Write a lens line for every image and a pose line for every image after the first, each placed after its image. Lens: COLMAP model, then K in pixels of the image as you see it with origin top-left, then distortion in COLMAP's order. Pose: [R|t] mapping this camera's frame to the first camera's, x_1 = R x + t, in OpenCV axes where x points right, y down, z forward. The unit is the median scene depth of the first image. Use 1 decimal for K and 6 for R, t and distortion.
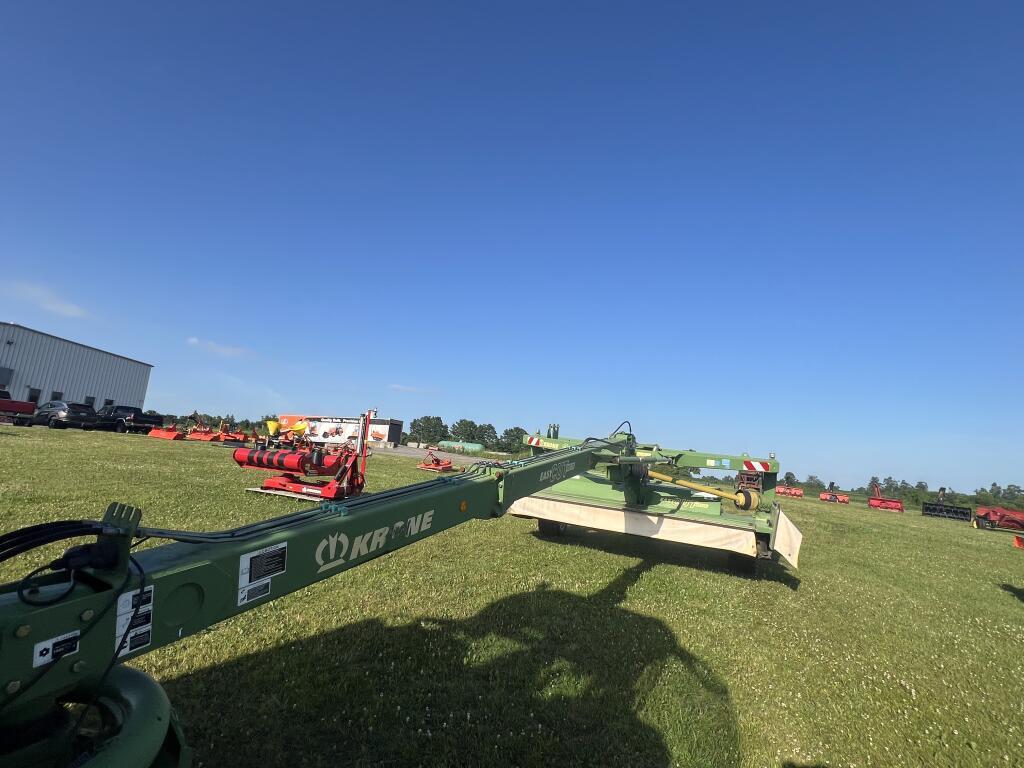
lens RADIAL K [[497.9, 0, 512.0], [0, 497.9, 384.0], [0, 0, 1]] dist [-0.001421, 0.000013]
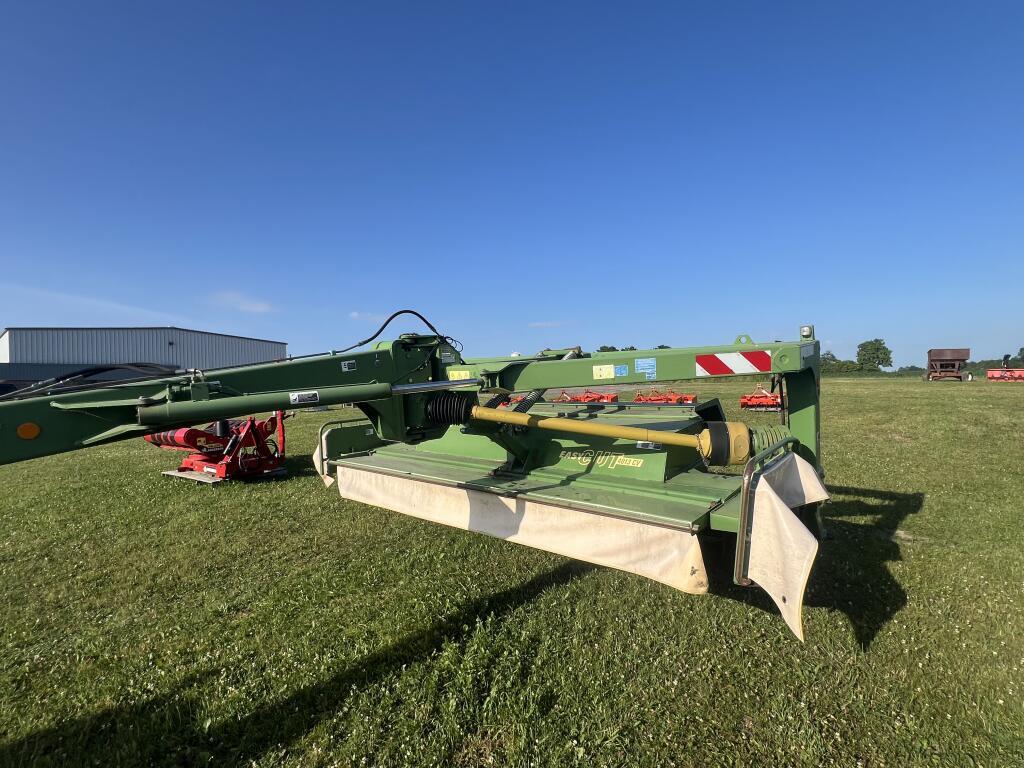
lens RADIAL K [[497.9, 0, 512.0], [0, 497.9, 384.0], [0, 0, 1]] dist [-0.001421, 0.000013]
pose [[0.945488, -0.134868, -0.296418, 0.438882], [0.174735, 0.978192, 0.112284, 0.103792], [0.274810, -0.157958, 0.948435, 0.554954]]
